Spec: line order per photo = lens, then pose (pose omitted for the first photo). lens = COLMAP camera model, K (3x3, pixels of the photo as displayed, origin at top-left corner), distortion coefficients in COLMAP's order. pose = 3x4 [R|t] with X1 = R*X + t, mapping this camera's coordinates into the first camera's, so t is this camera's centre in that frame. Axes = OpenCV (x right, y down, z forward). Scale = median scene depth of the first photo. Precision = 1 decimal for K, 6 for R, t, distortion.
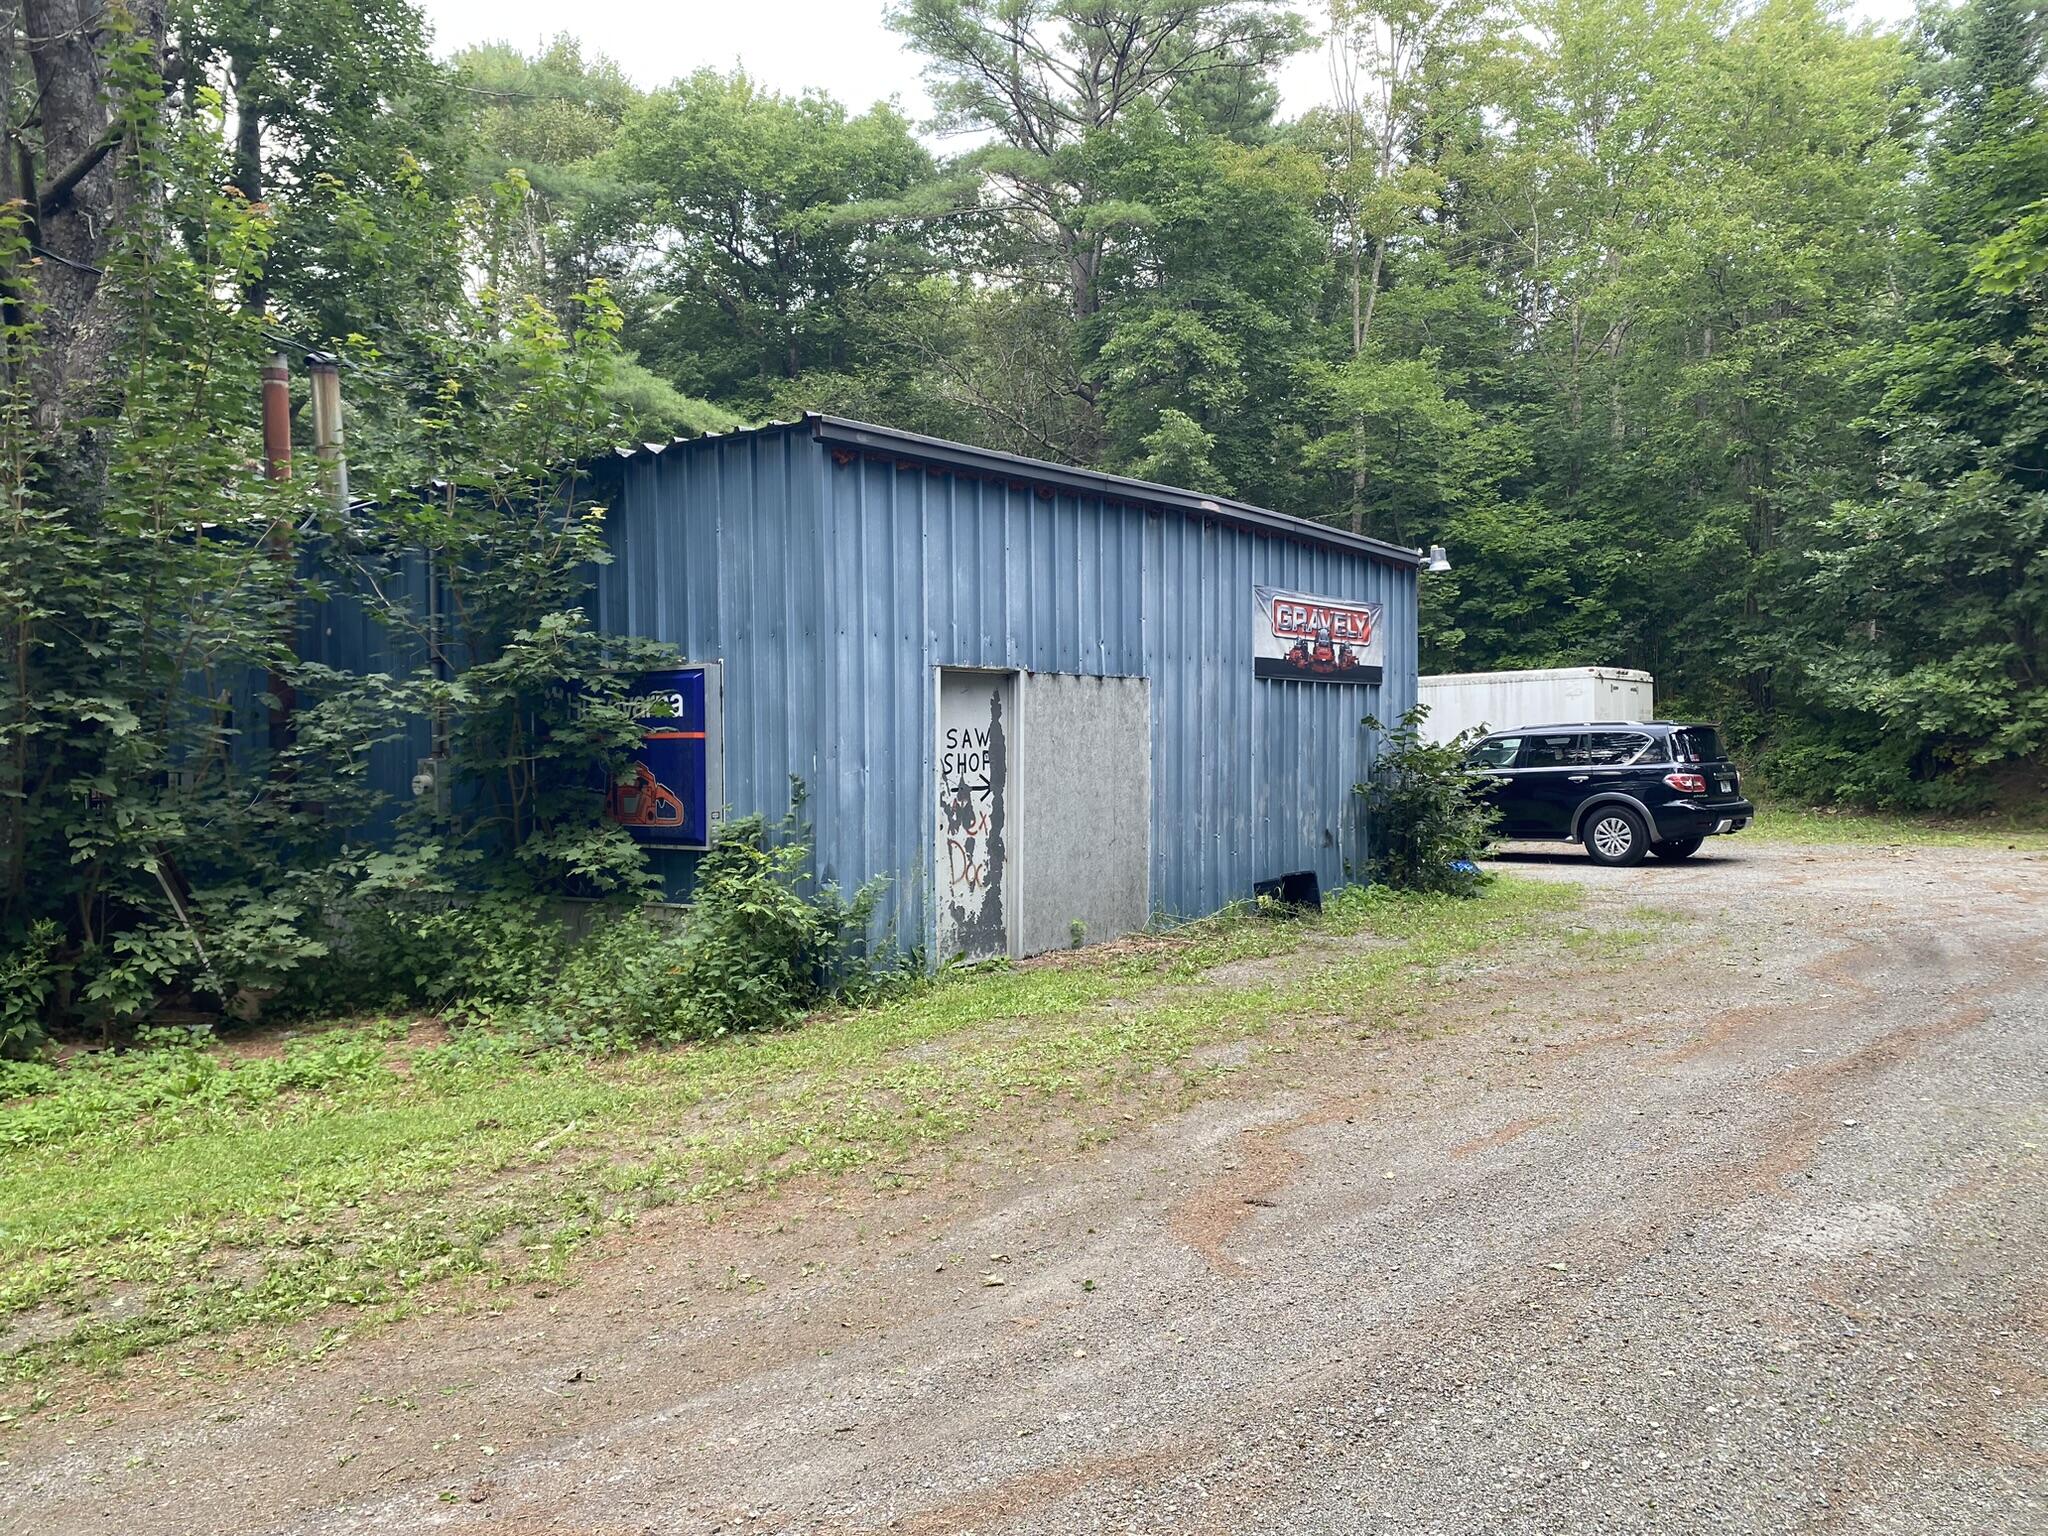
lens RADIAL K [[1571.7, 0, 1041.0], [0, 1571.7, 771.7], [0, 0, 1]] dist [0.034439, -0.036181]
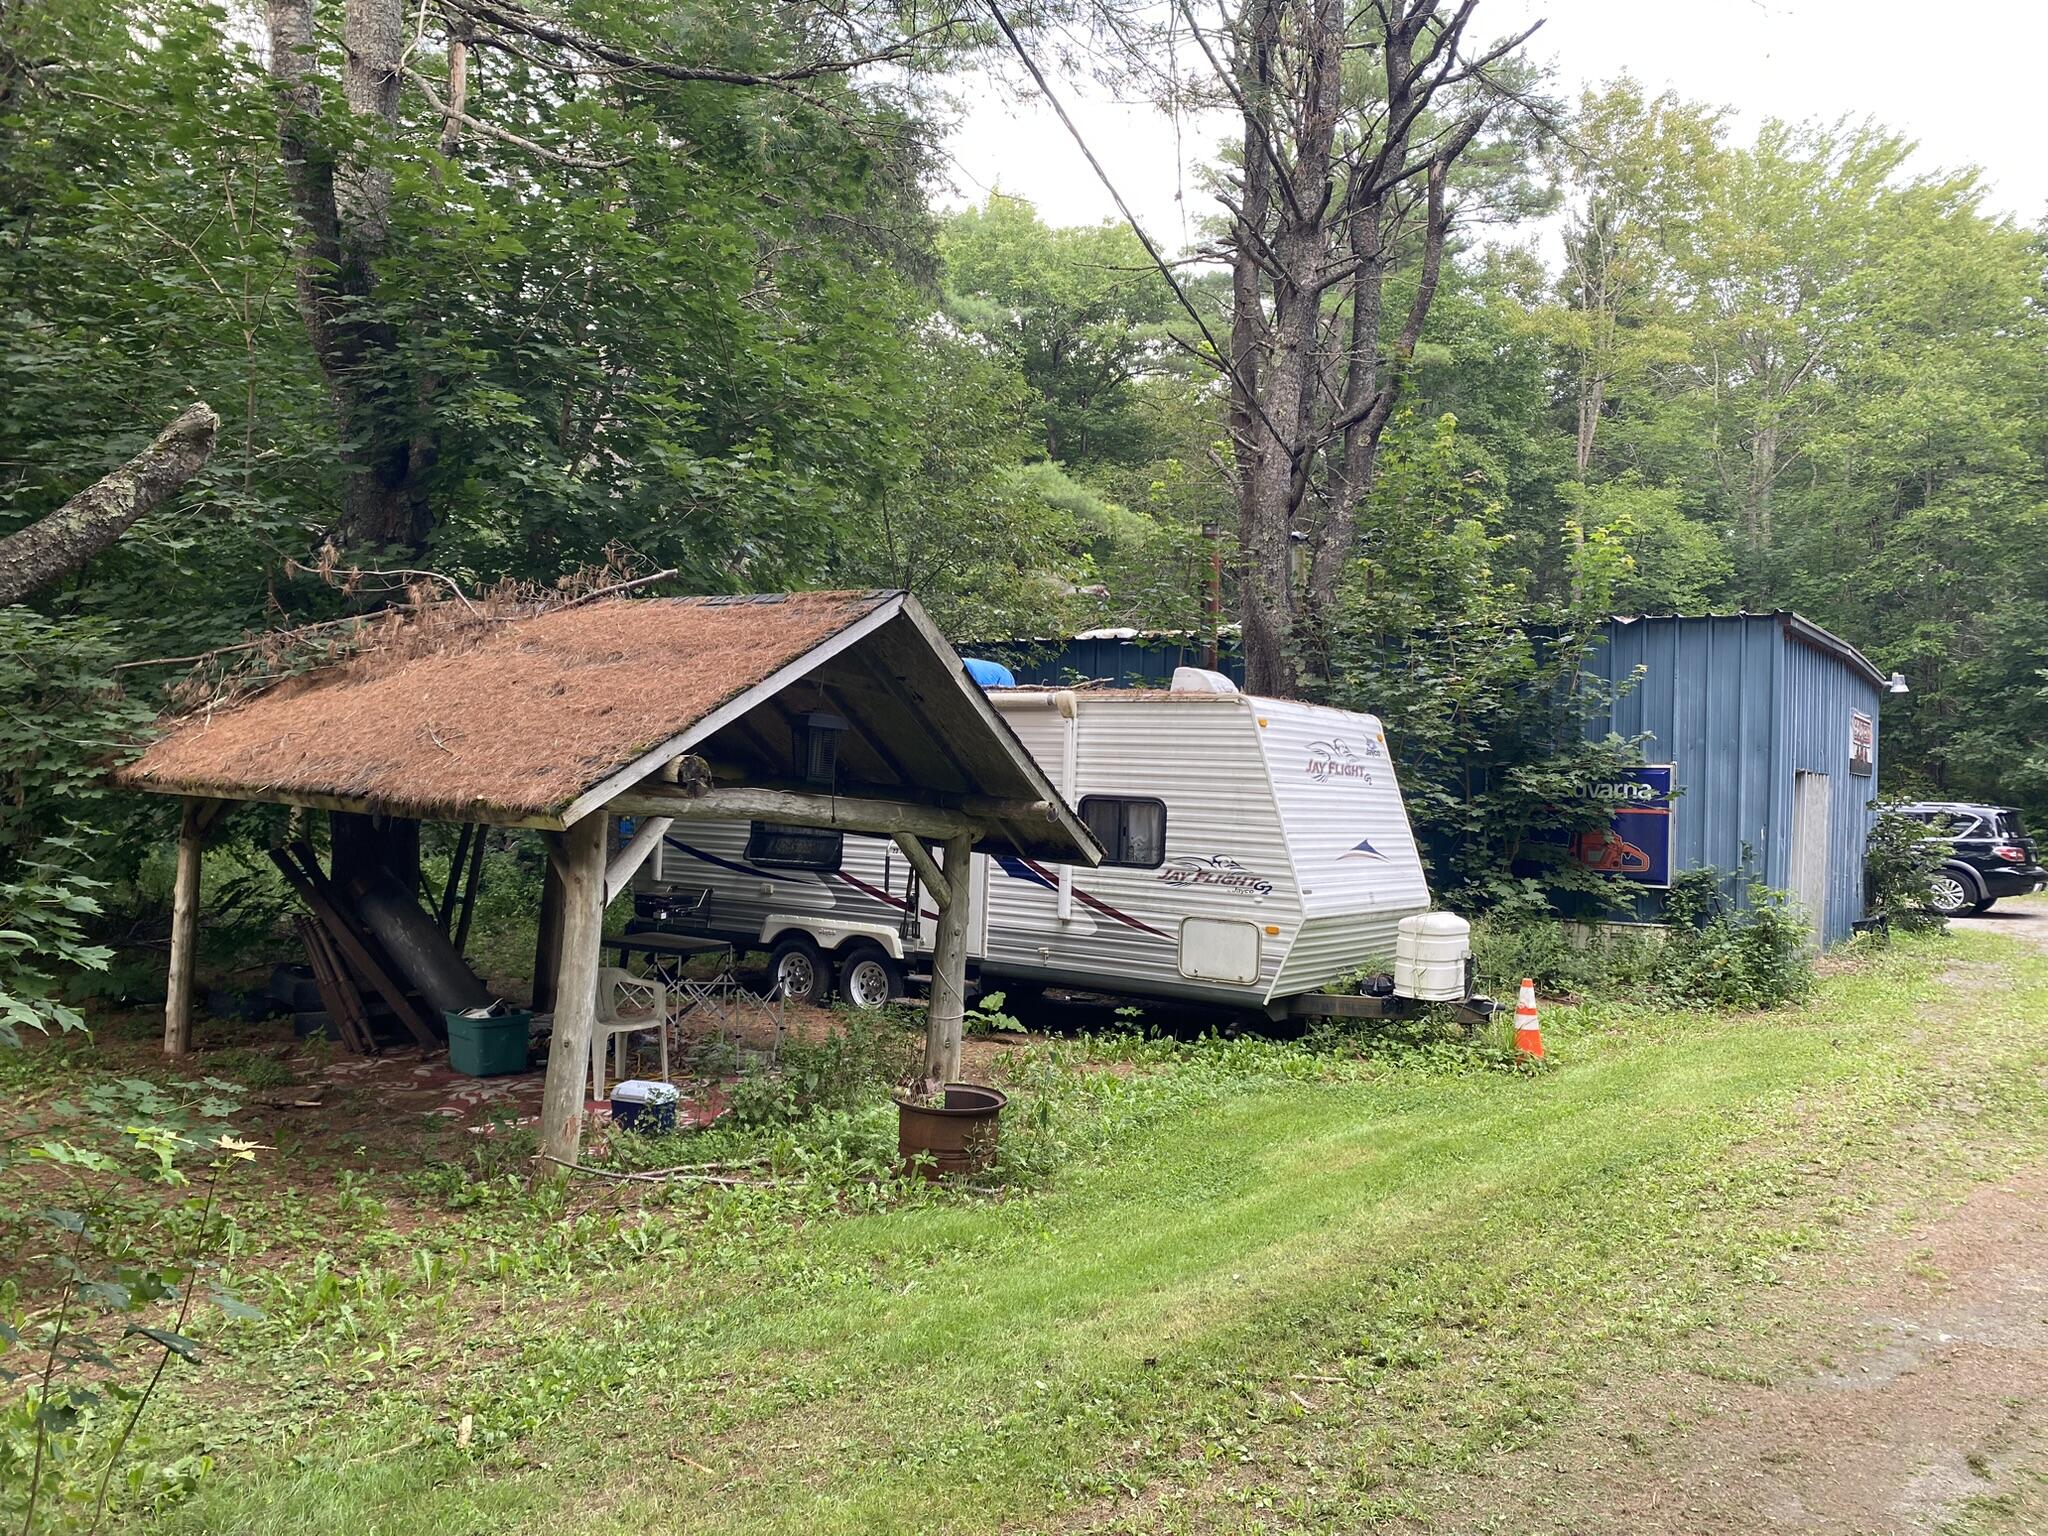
lens RADIAL K [[1571.7, 0, 1041.0], [0, 1571.7, 771.7], [0, 0, 1]] dist [0.034439, -0.036181]
pose [[0.997517, 0.034844, 0.061202, -0.459591], [-0.033445, 0.999159, -0.023728, -0.003045], [-0.061977, 0.021622, 0.997843, -0.244466]]
